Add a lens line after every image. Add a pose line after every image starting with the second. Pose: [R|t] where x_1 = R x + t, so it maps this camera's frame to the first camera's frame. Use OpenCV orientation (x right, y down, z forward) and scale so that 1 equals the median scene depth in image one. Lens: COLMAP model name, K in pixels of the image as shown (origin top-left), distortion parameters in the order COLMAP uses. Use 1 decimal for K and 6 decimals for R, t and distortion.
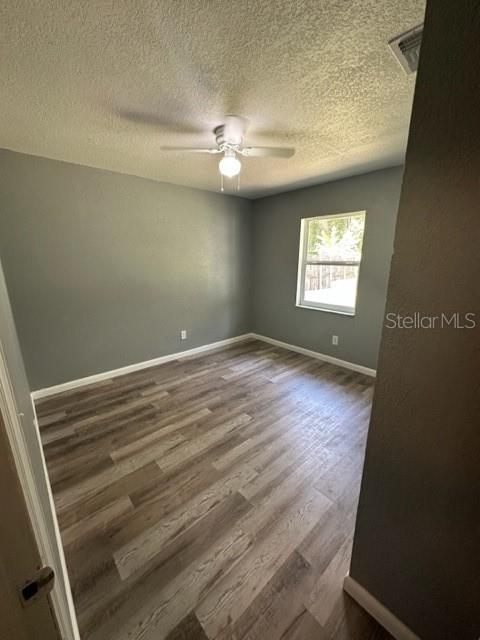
lens RADIAL K [[255.3, 0, 240.9], [0, 255.3, 319.6], [0, 0, 1]] dist [-0.005392, 0.001357]
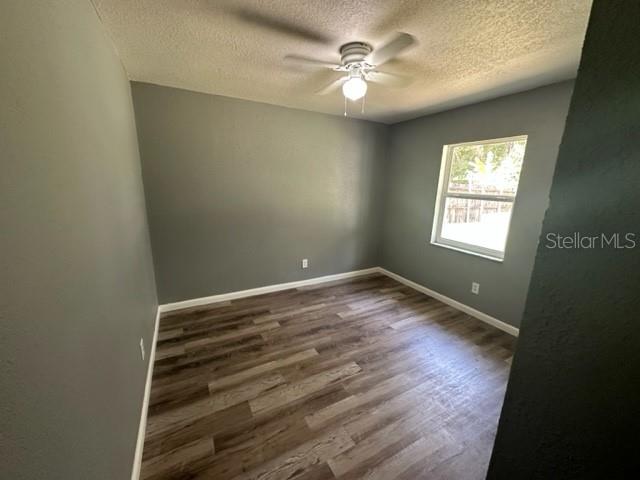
lens RADIAL K [[255.3, 0, 321.4], [0, 255.3, 239.3], [0, 0, 1]] dist [-0.005392, 0.001357]
pose [[0.972752, 0.077039, -0.218672, 0.064959], [-0.081168, 0.996651, -0.009947, -0.041810], [0.217174, 0.027425, 0.975748, 0.090446]]
